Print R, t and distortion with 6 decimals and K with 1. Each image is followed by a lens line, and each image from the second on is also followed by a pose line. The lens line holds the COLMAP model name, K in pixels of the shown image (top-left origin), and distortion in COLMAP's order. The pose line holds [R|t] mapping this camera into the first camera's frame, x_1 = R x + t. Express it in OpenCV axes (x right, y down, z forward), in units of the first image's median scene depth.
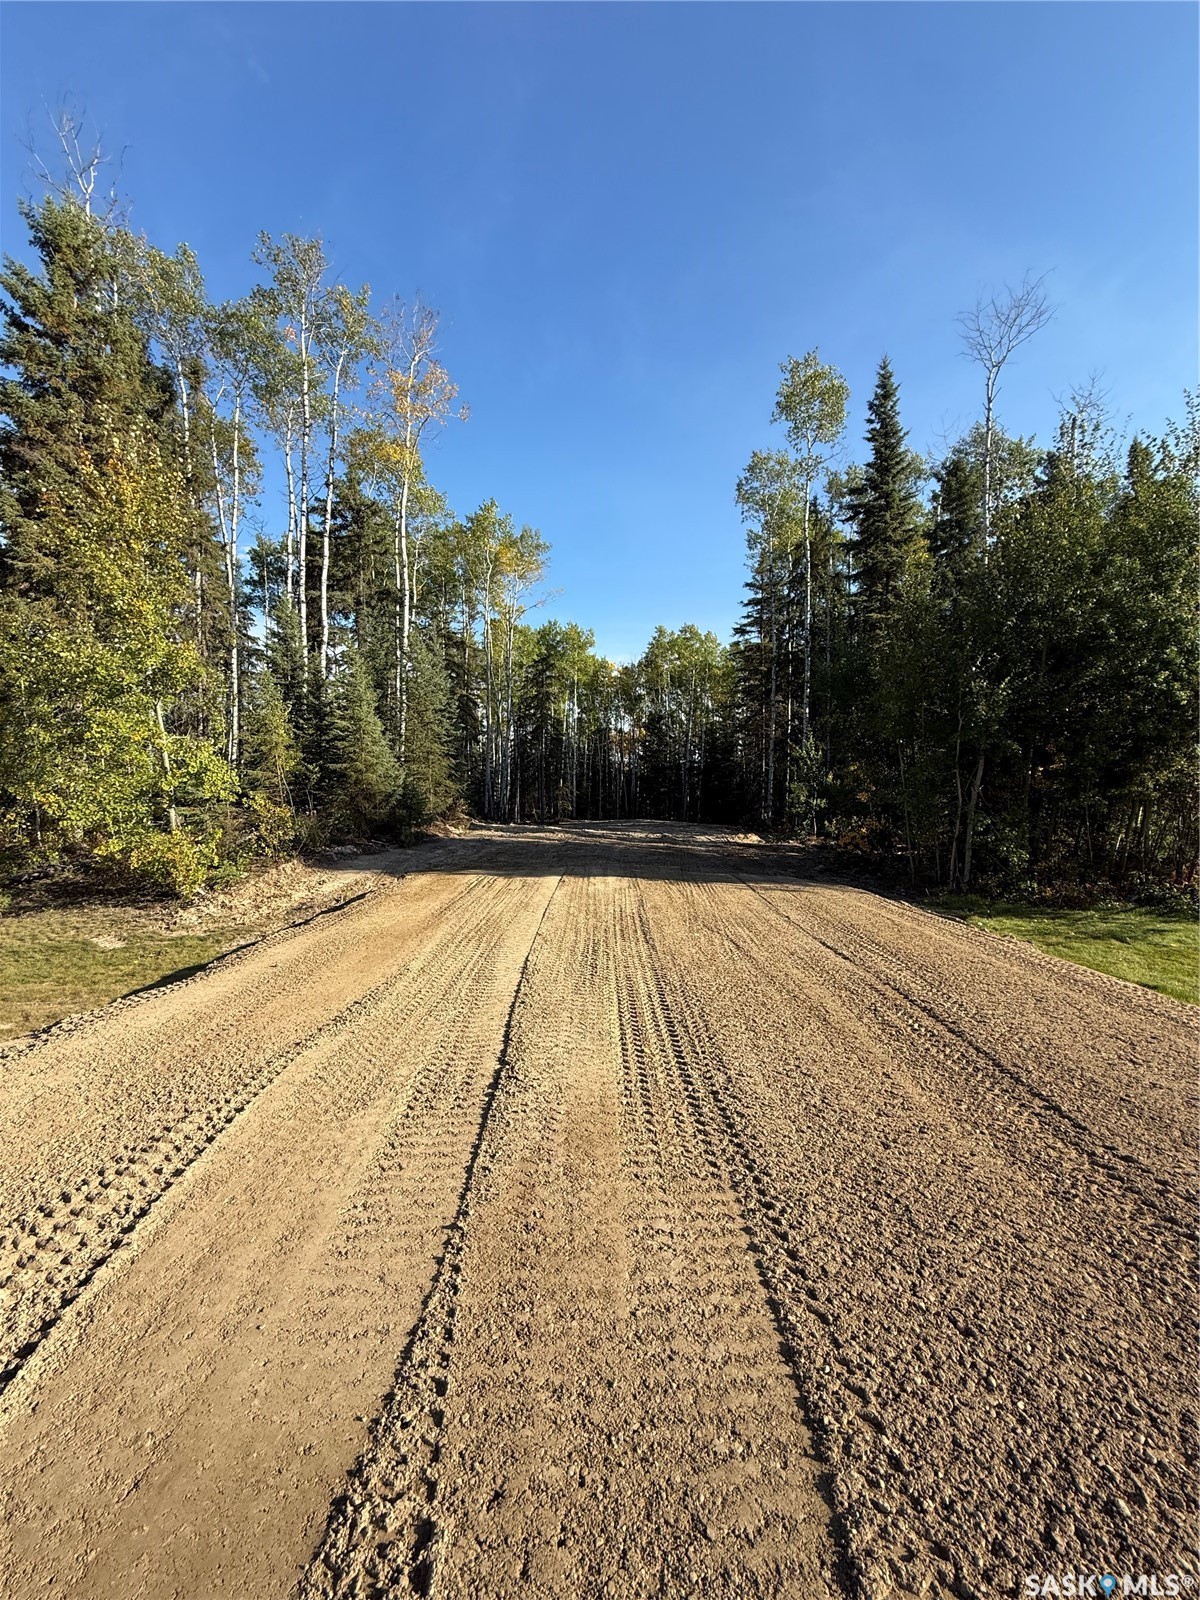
lens RADIAL K [[638.1, 0, 600.0], [0, 638.1, 800.0], [0, 0, 1]] dist [0.000357, -0.000471]
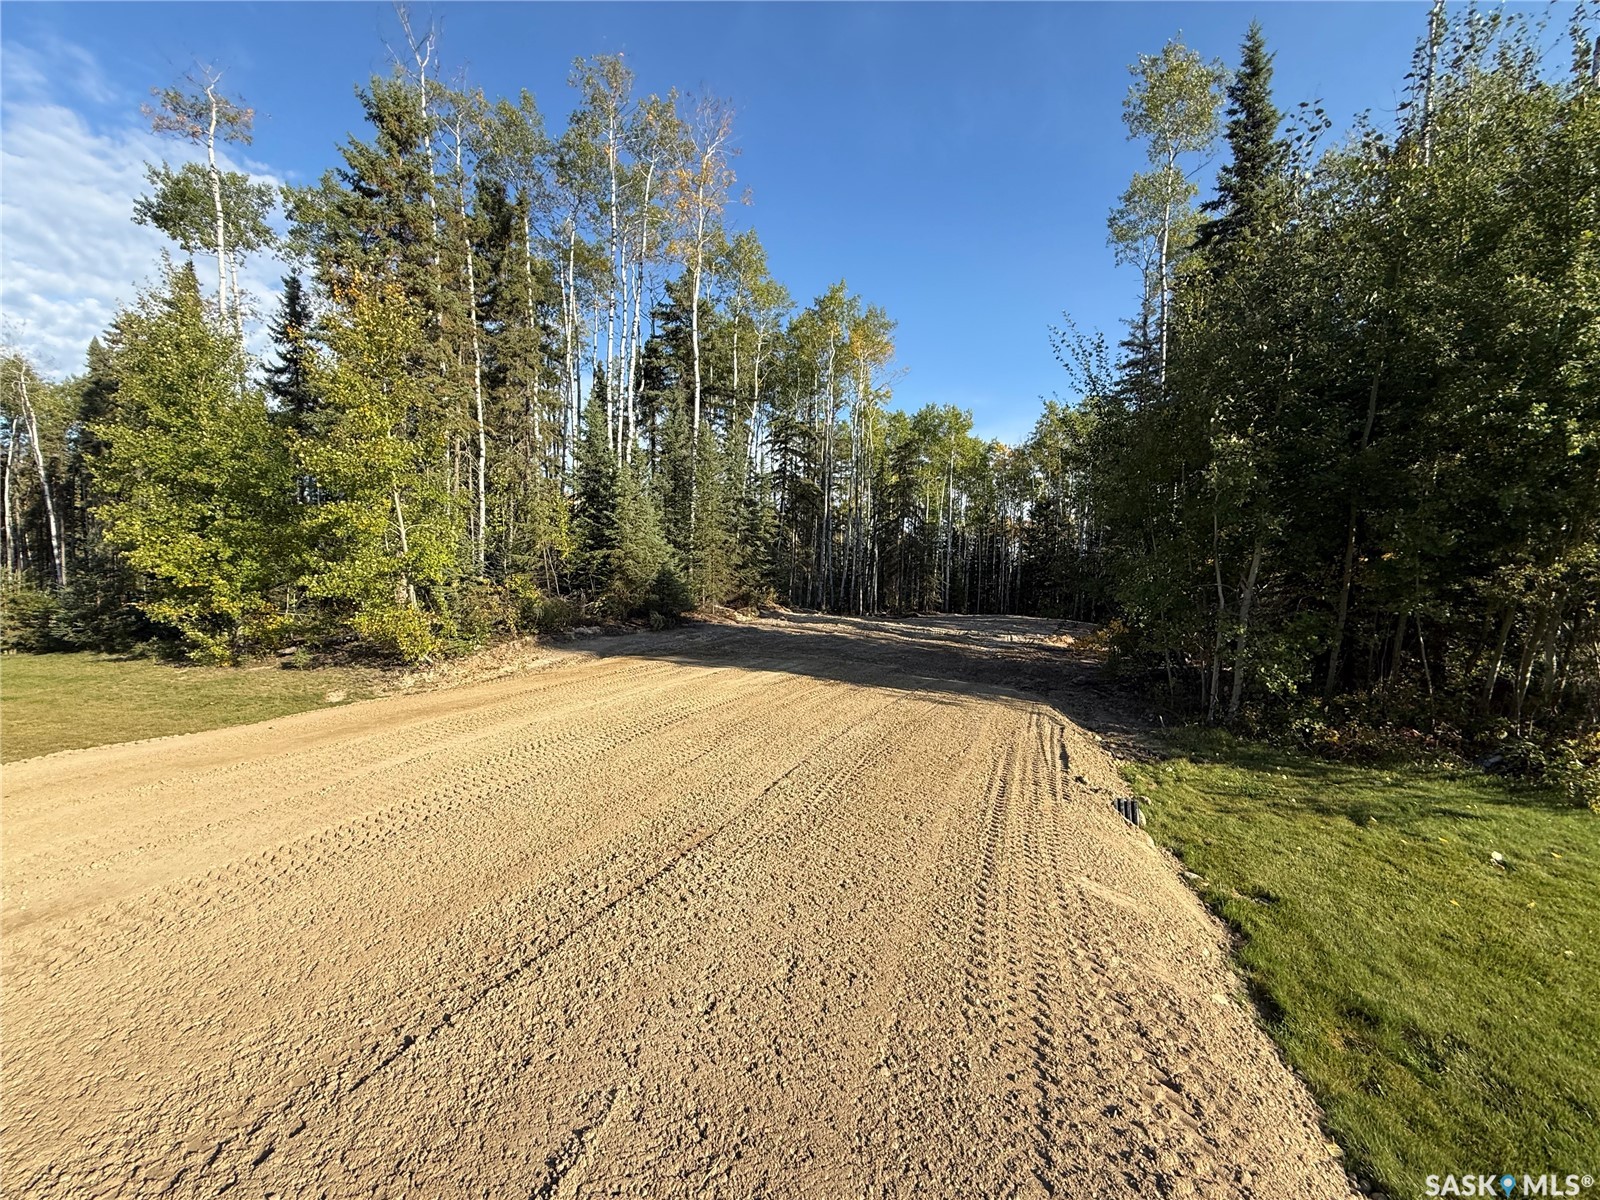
lens RADIAL K [[638.1, 0, 797.7], [0, 638.1, 601.3], [0, 0, 1]] dist [0.000357, -0.000471]
pose [[0.939500, 0.031543, -0.341095, 0.831044], [-0.025858, 0.999441, 0.021199, -0.004957], [0.341573, -0.011097, 0.939790, 0.327176]]
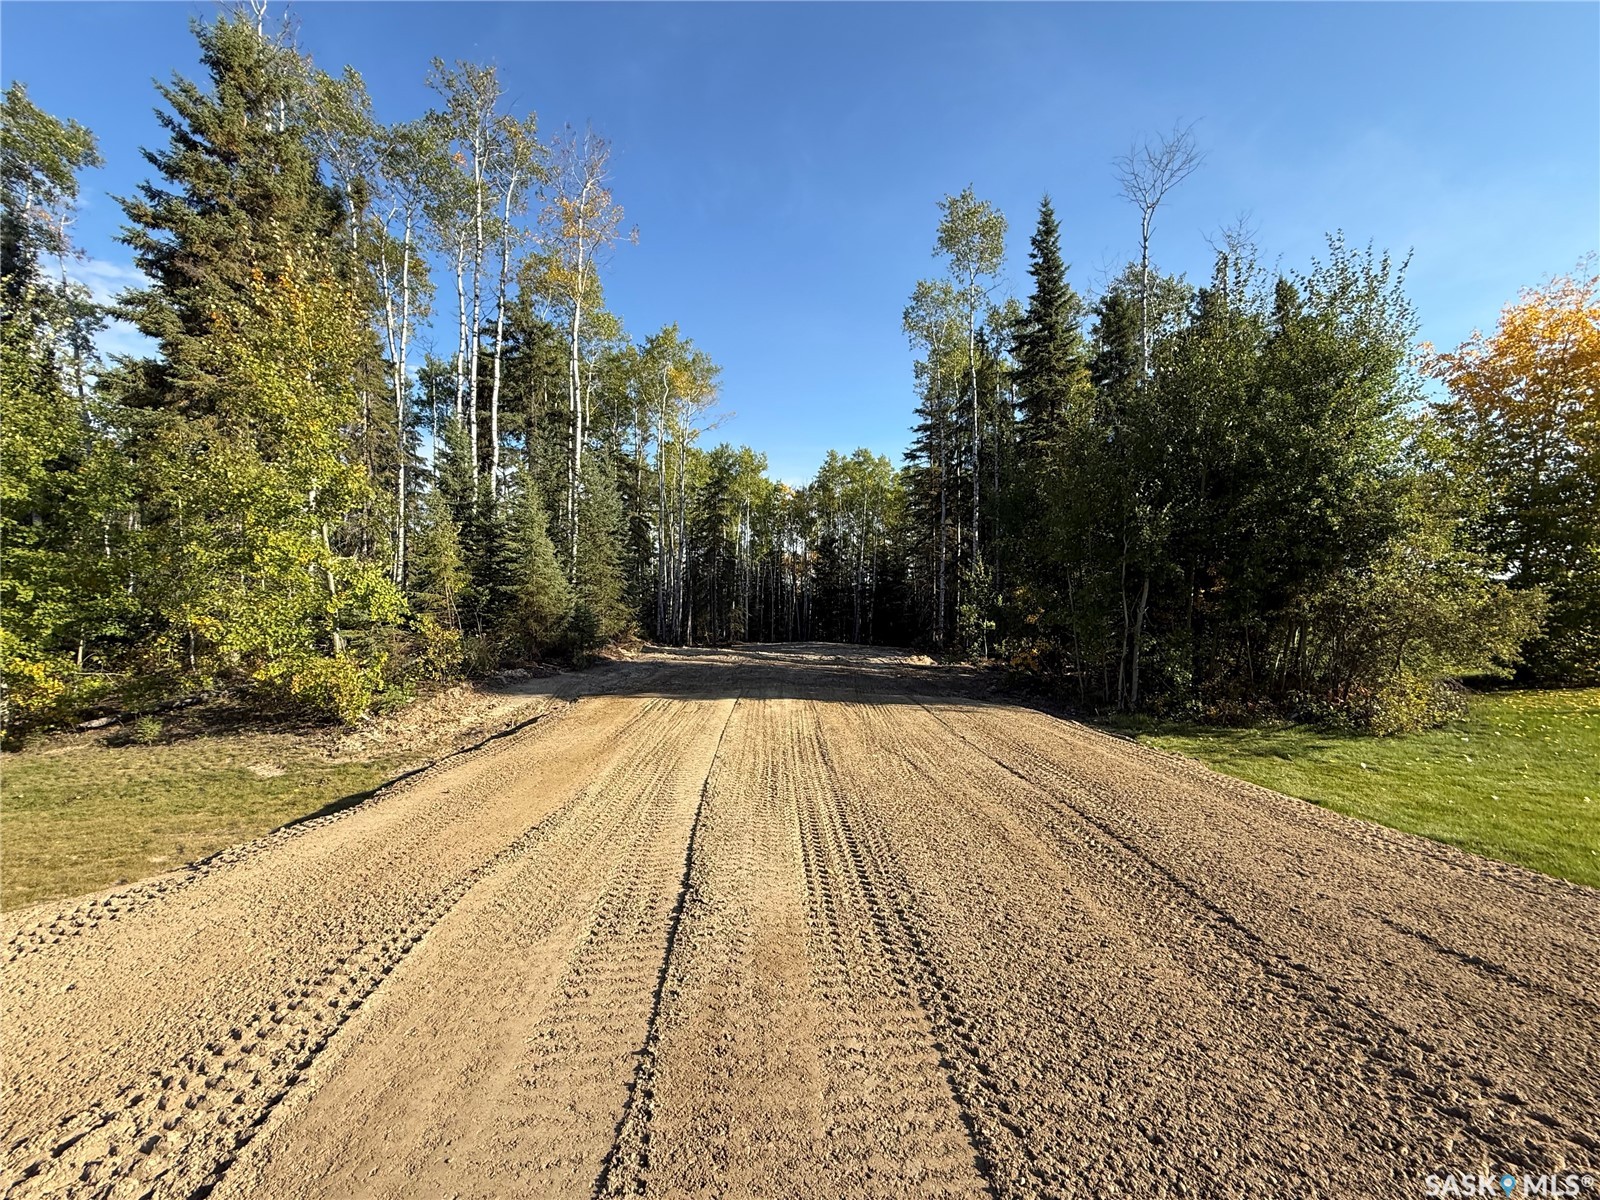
lens RADIAL K [[638.2, 0, 798.5], [0, 638.2, 601.3], [0, 0, 1]] dist [0.001048, -0.000003]
pose [[0.999126, -0.000265, 0.041806, -0.014640], [0.001650, 0.999451, -0.033100, 0.001730], [-0.041774, 0.033140, 0.998577, -0.009882]]
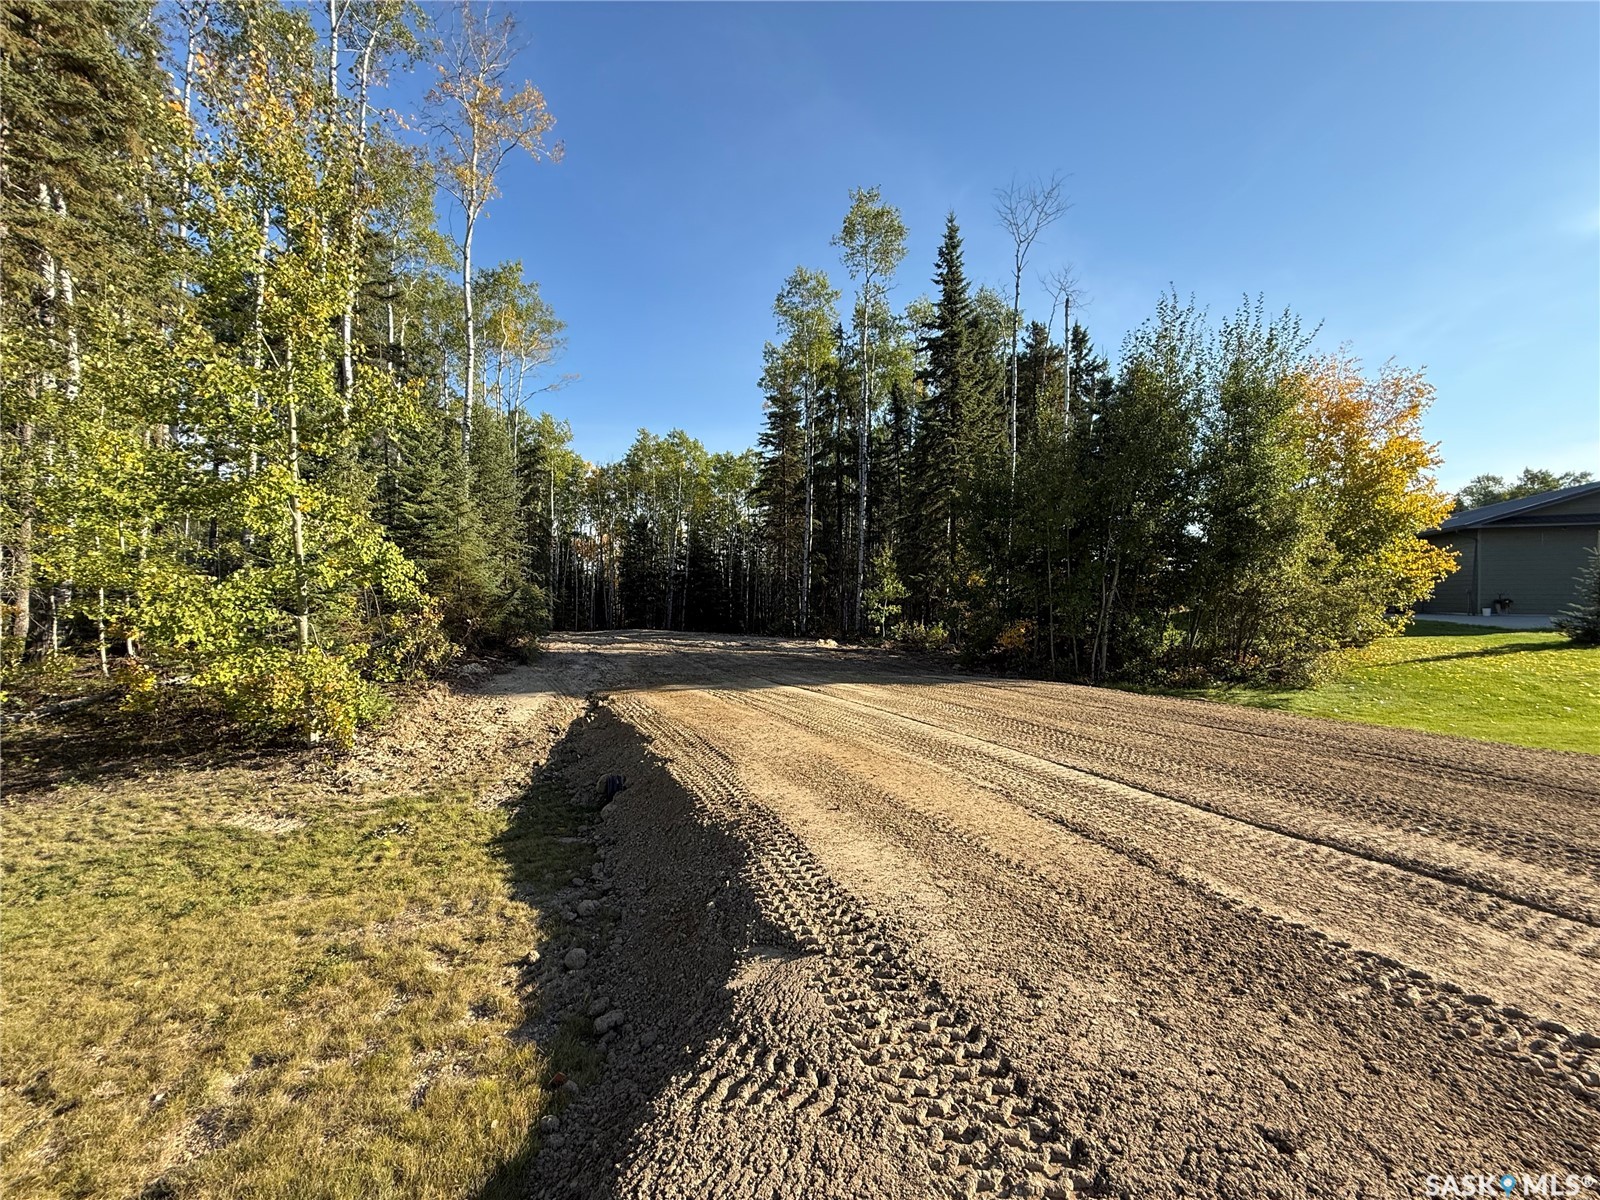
lens RADIAL K [[638.1, 0, 797.7], [0, 638.1, 601.3], [0, 0, 1]] dist [0.000357, -0.000471]
pose [[0.912080, 0.001025, 0.410011, -1.013688], [0.004995, 0.999895, -0.013612, 0.023595], [-0.409981, 0.014463, 0.911979, 0.367412]]
